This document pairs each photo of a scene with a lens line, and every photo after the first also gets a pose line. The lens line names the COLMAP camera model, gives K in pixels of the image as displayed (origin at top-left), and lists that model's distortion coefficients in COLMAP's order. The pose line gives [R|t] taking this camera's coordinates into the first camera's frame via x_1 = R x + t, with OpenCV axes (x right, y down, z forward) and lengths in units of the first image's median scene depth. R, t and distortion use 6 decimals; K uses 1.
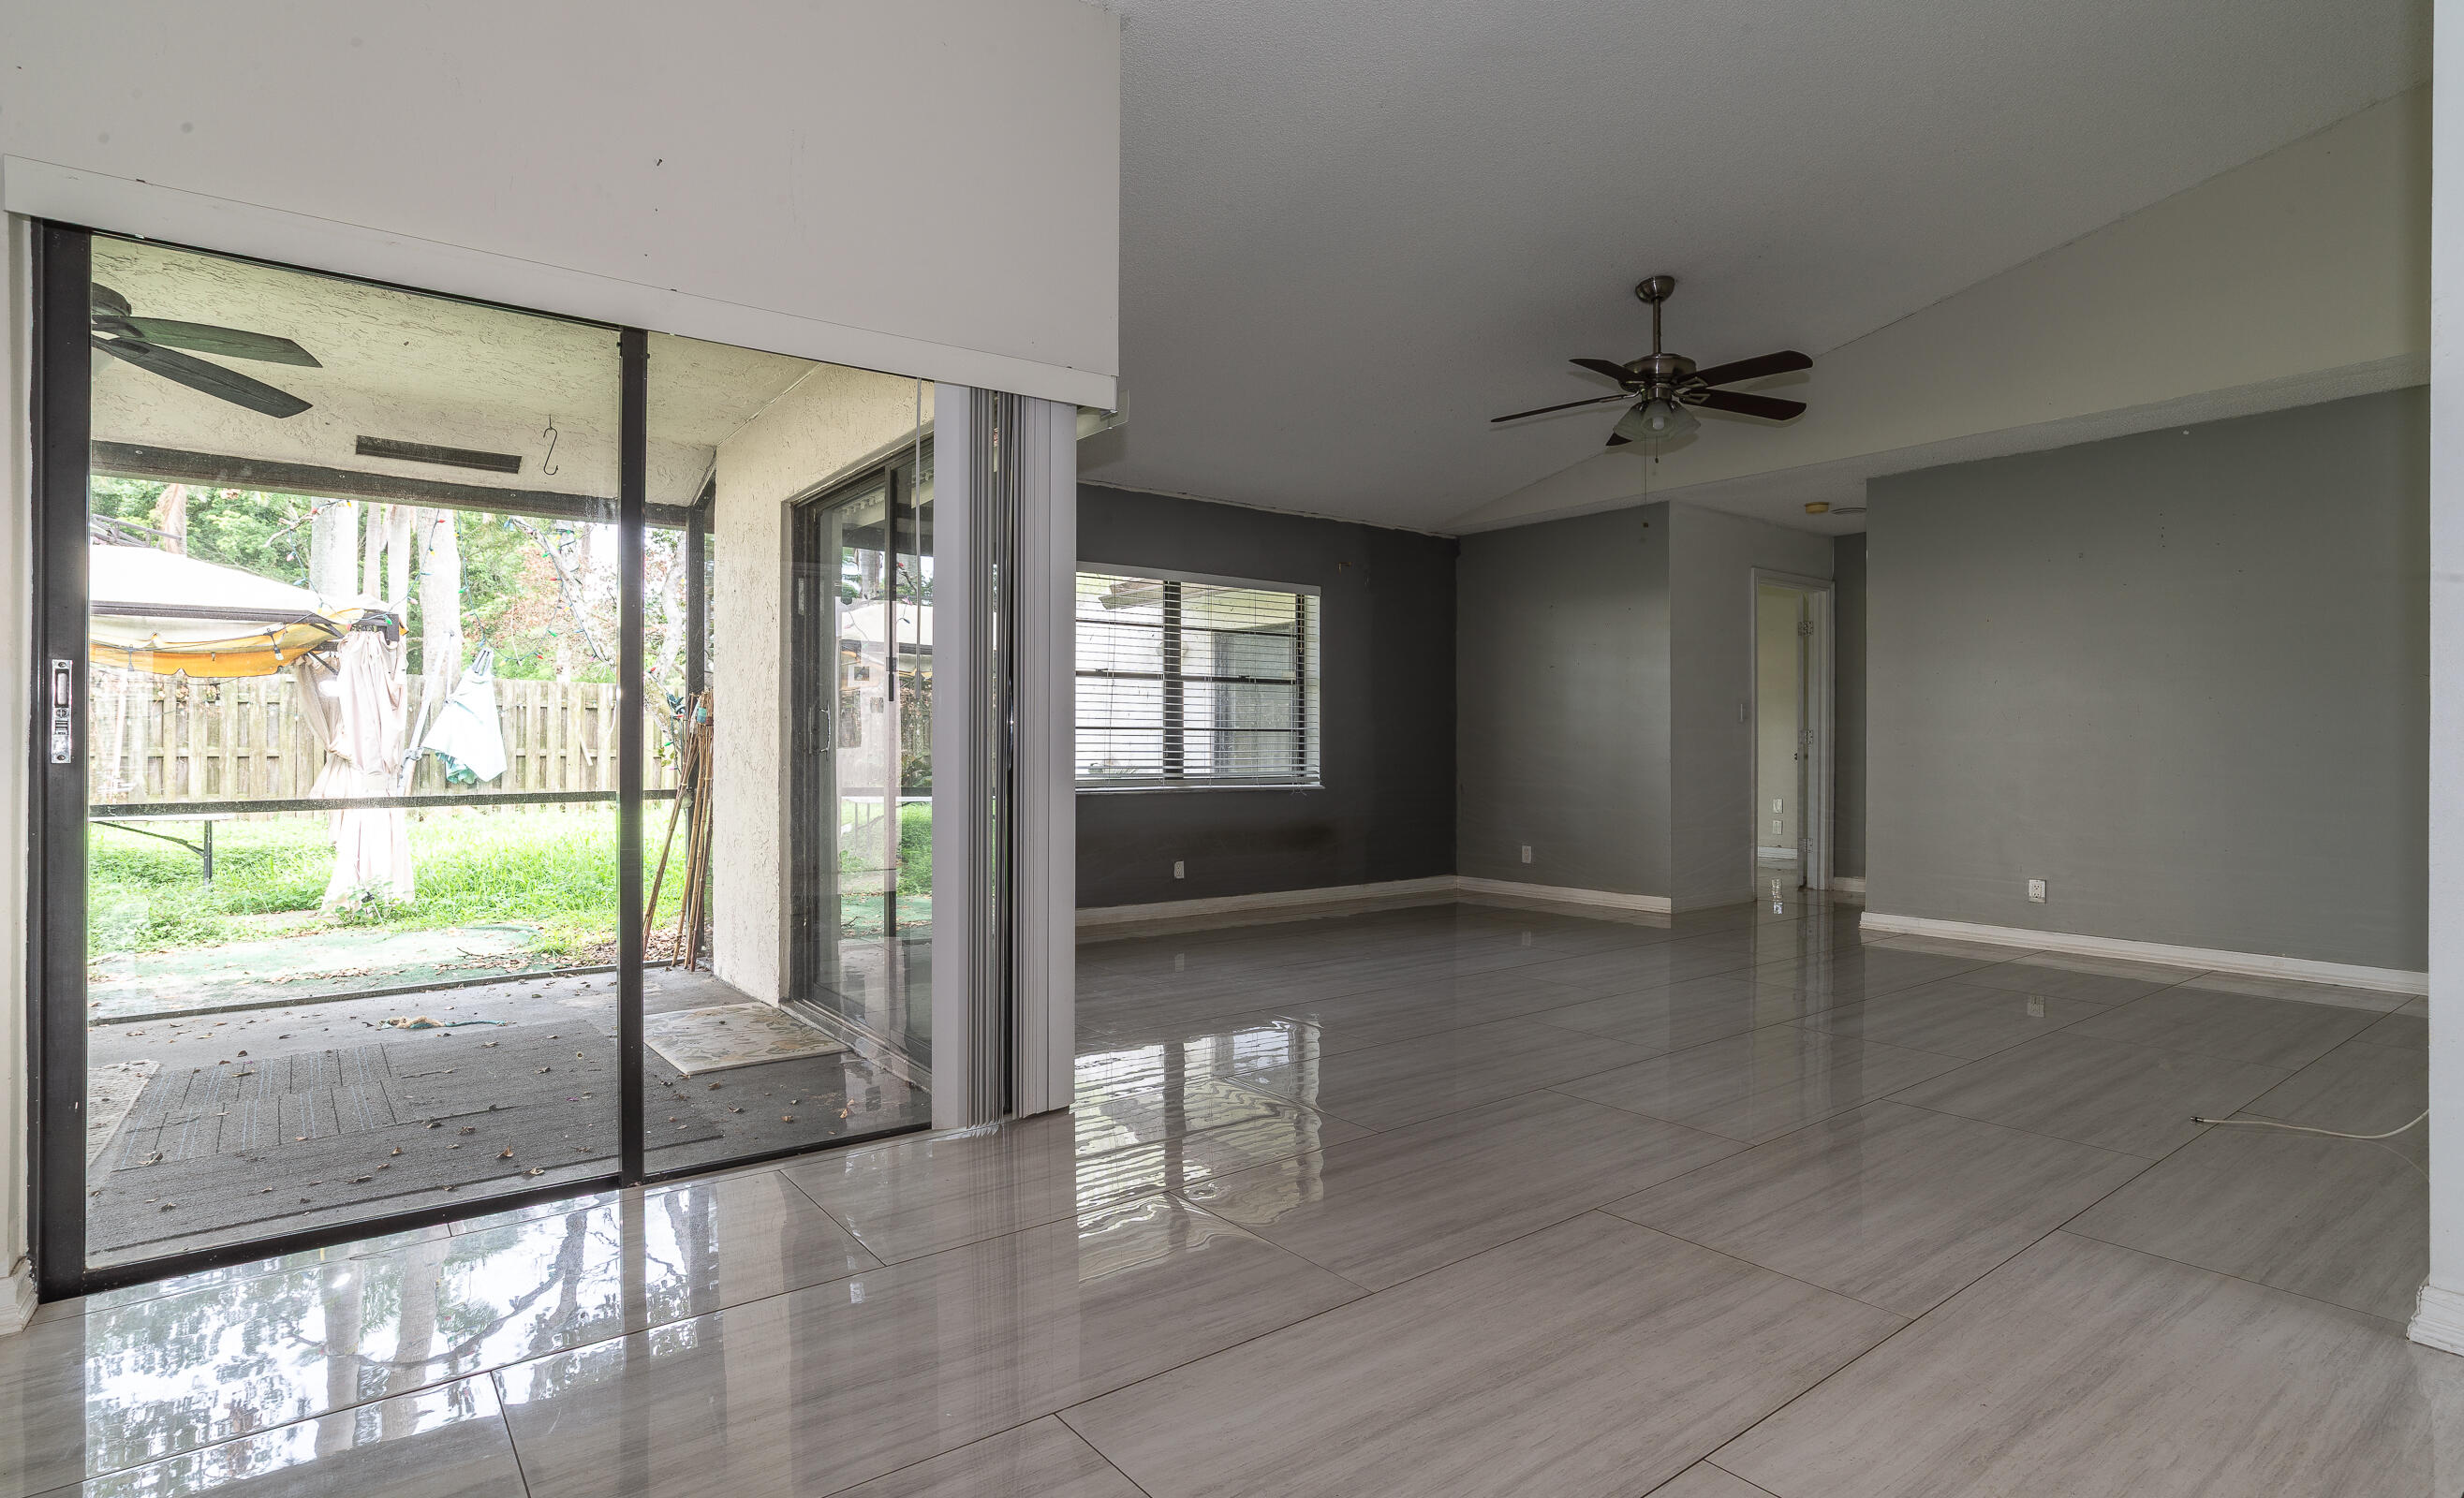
lens RADIAL K [[1226.9, 0, 1225.6], [0, 1226.9, 745.9], [0, 0, 1]] dist [-0.013860, 0.000615]
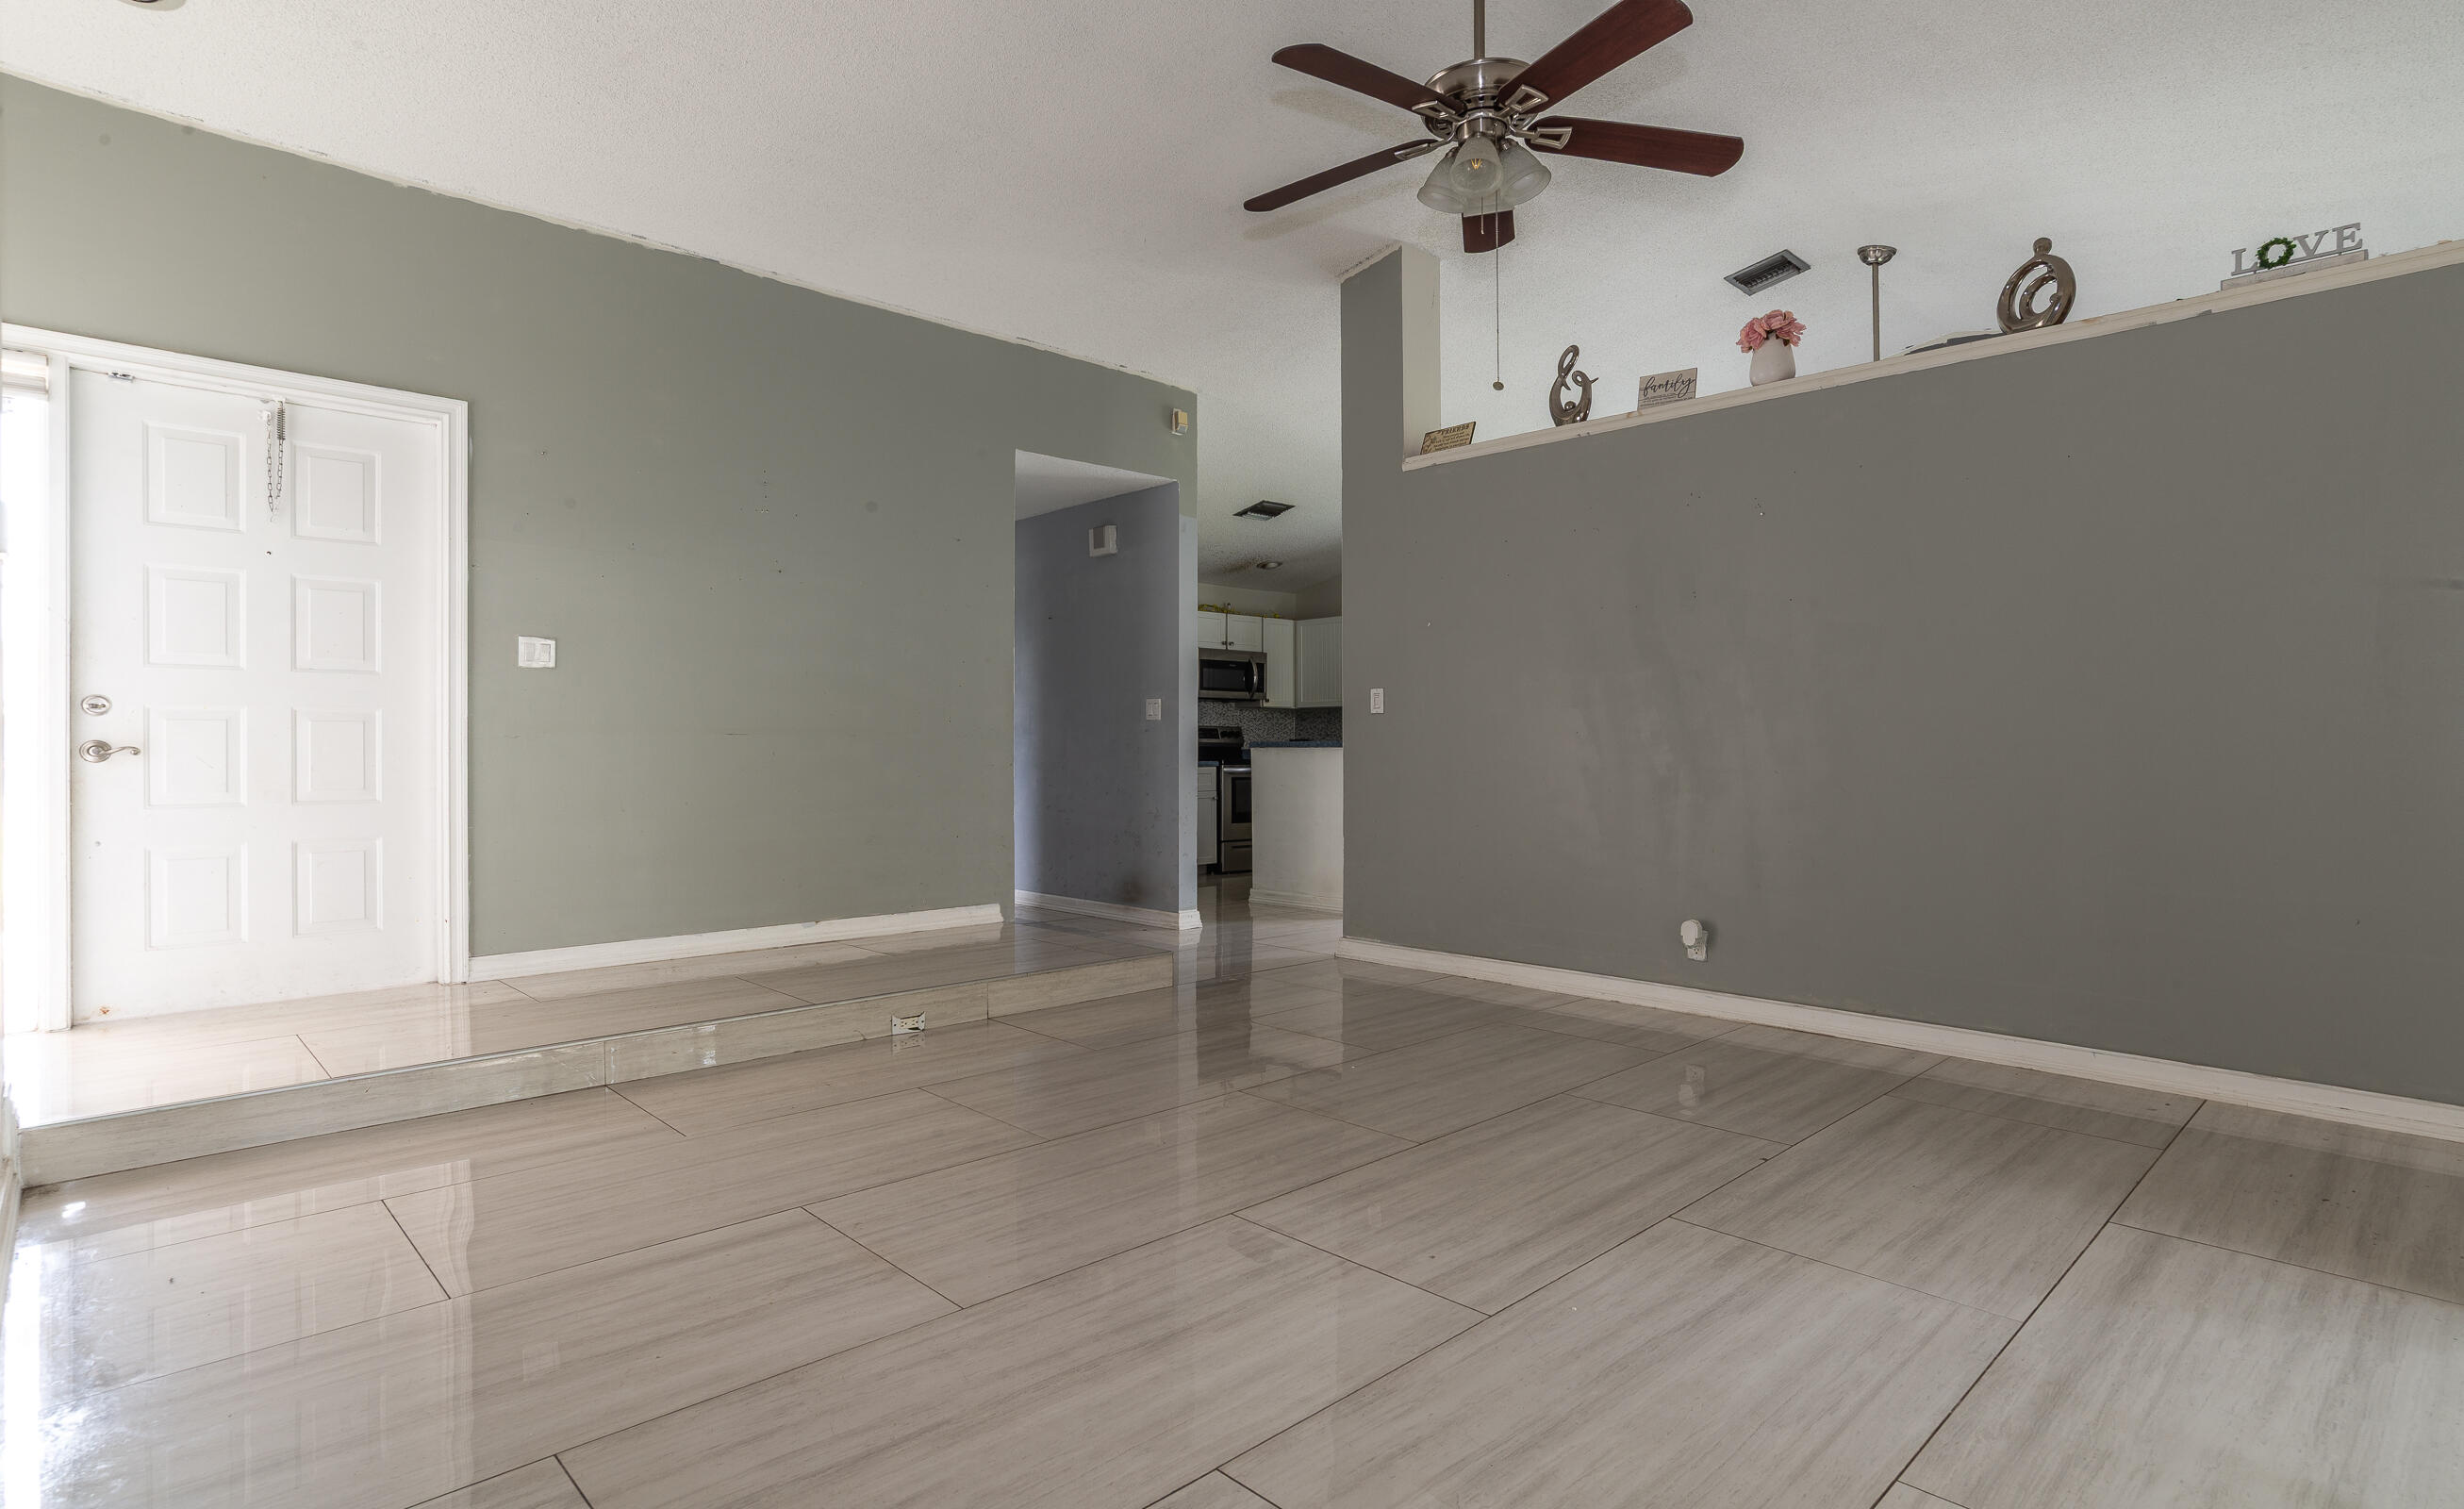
lens RADIAL K [[1229.5, 0, 1225.7], [0, 1229.5, 753.9], [0, 0, 1]] dist [-0.025015, 0.001369]
pose [[-0.993958, -0.002877, -0.109721, 0.061996], [-0.003368, 0.999985, 0.004295, 0.000539], [0.109707, 0.004639, -0.993953, 0.542066]]
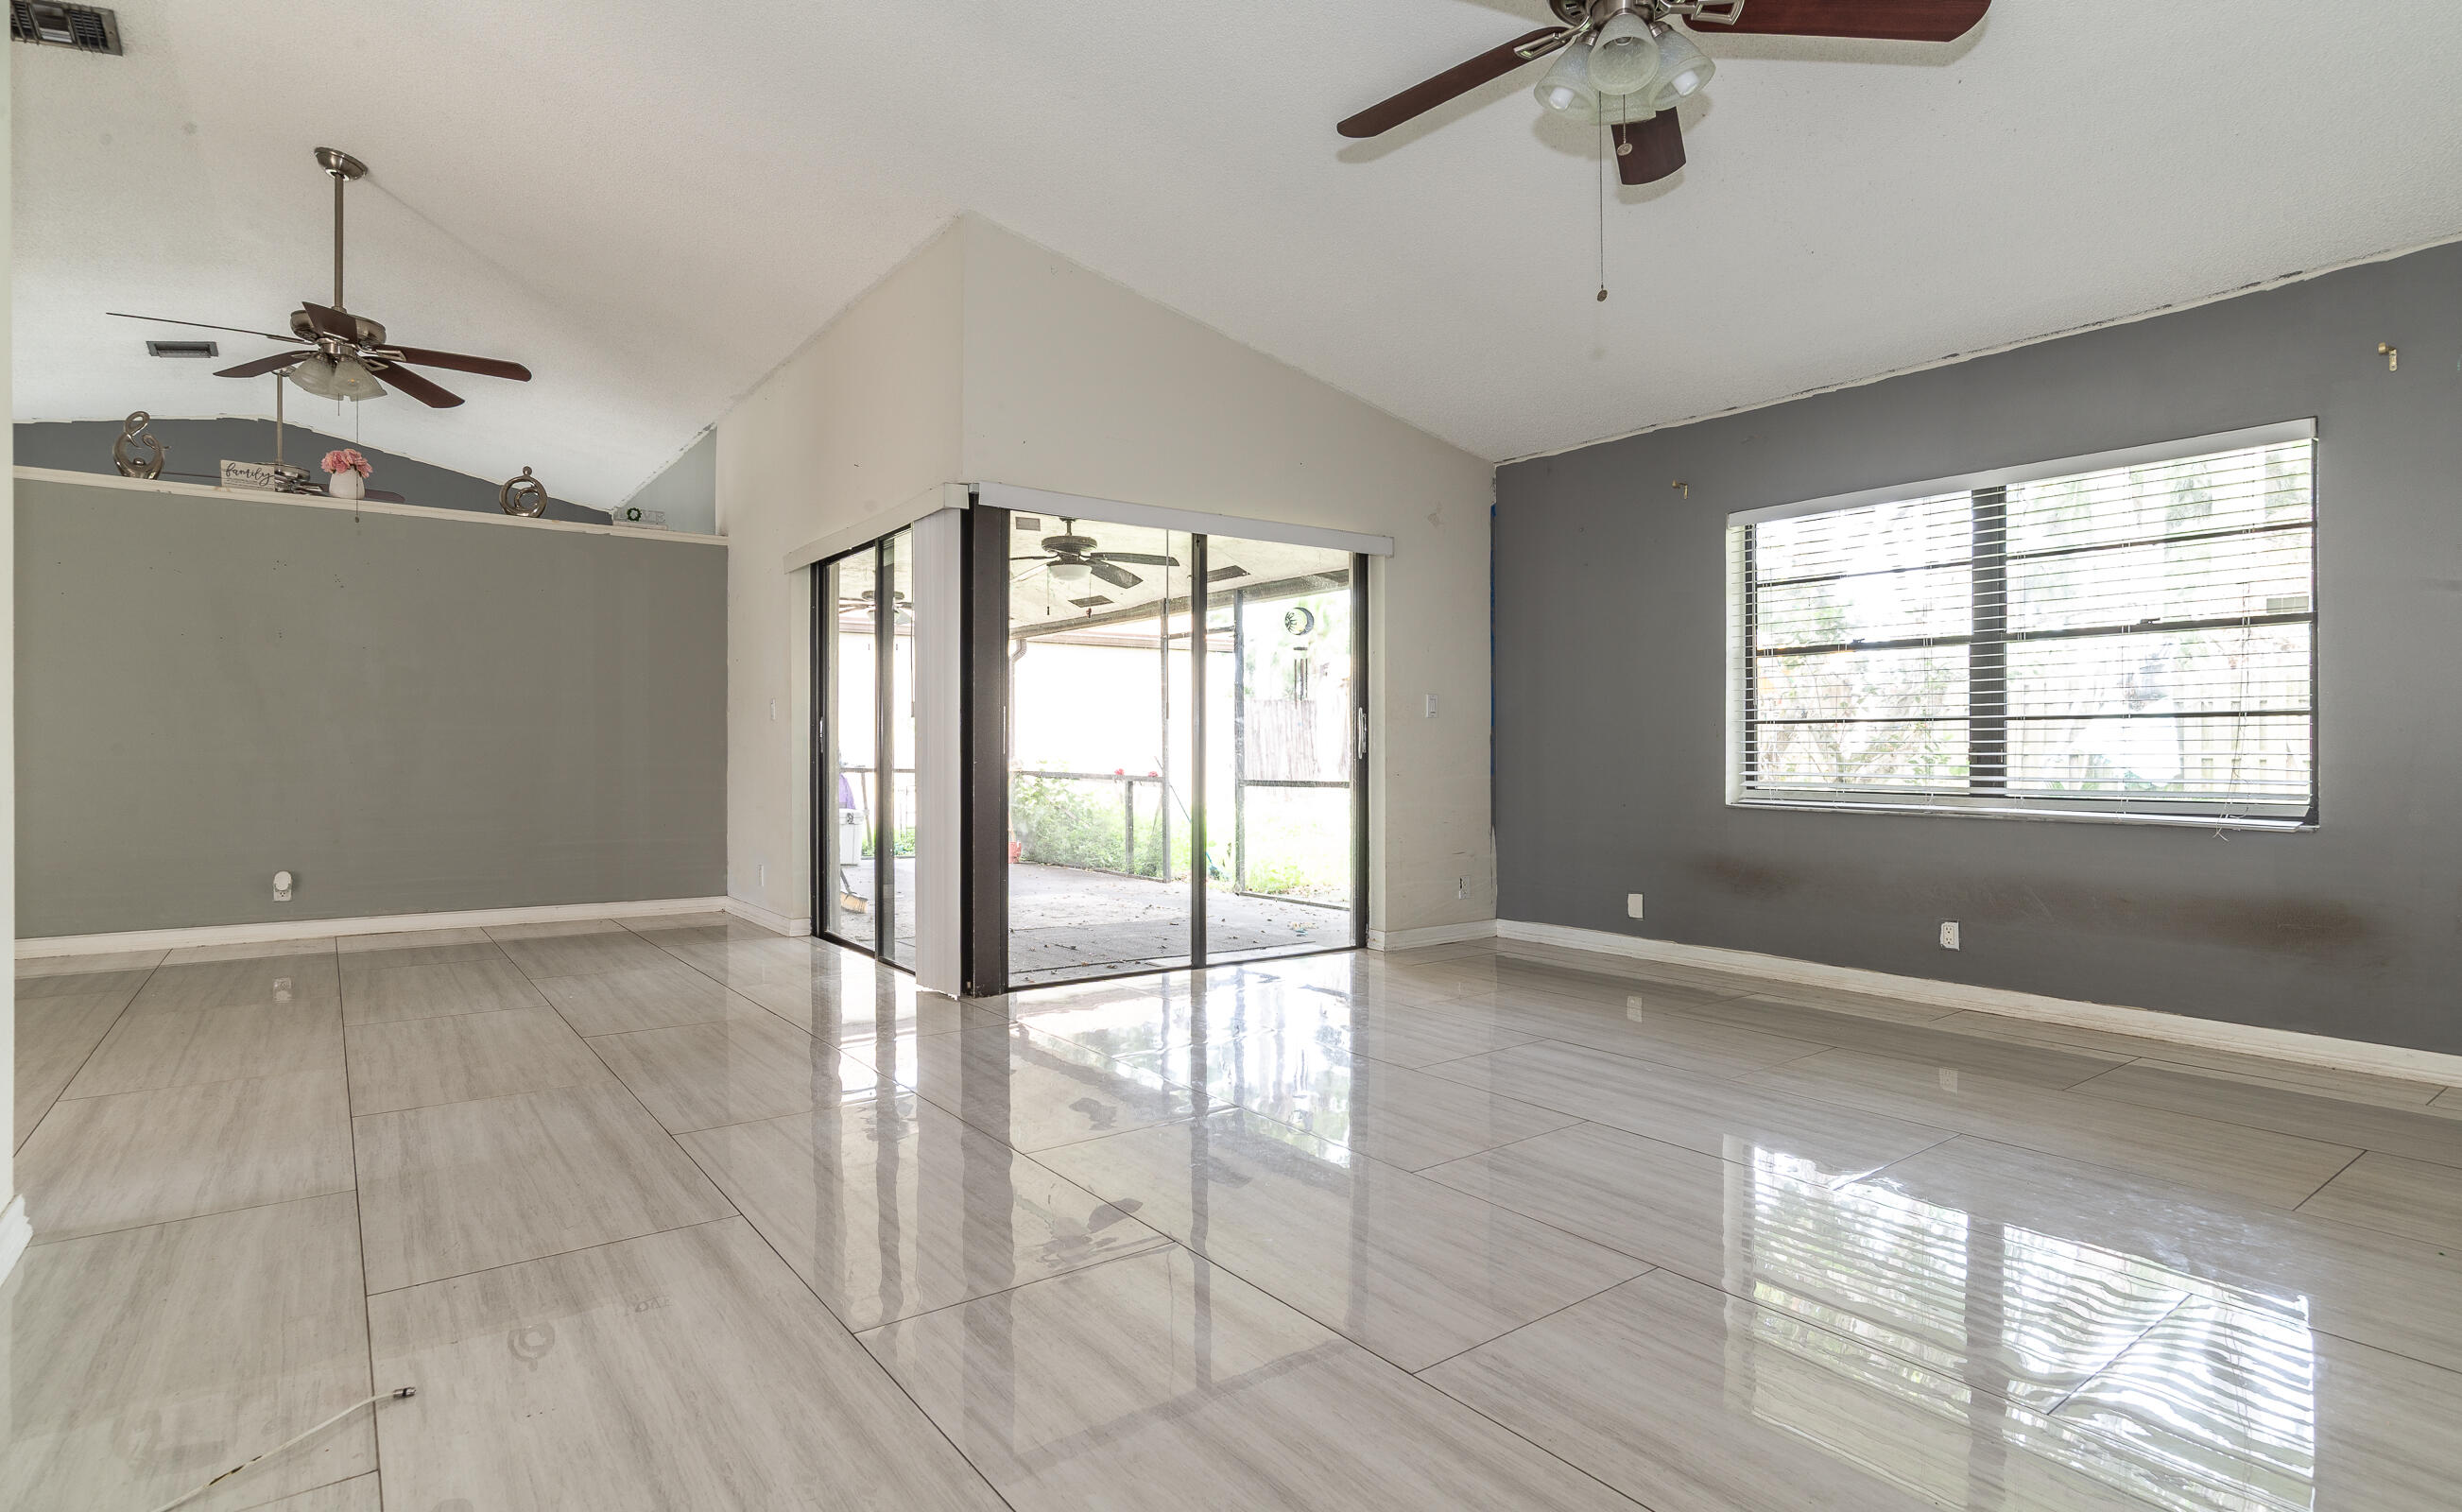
lens RADIAL K [[1228.4, 0, 1224.7], [0, 1228.4, 755.4], [0, 0, 1]] dist [-0.025015, 0.001369]
pose [[-0.015409, 0.002343, -0.999879, 0.608693], [0.000472, 0.999997, 0.002336, 0.003772], [0.999881, -0.000435, -0.015410, 0.624393]]
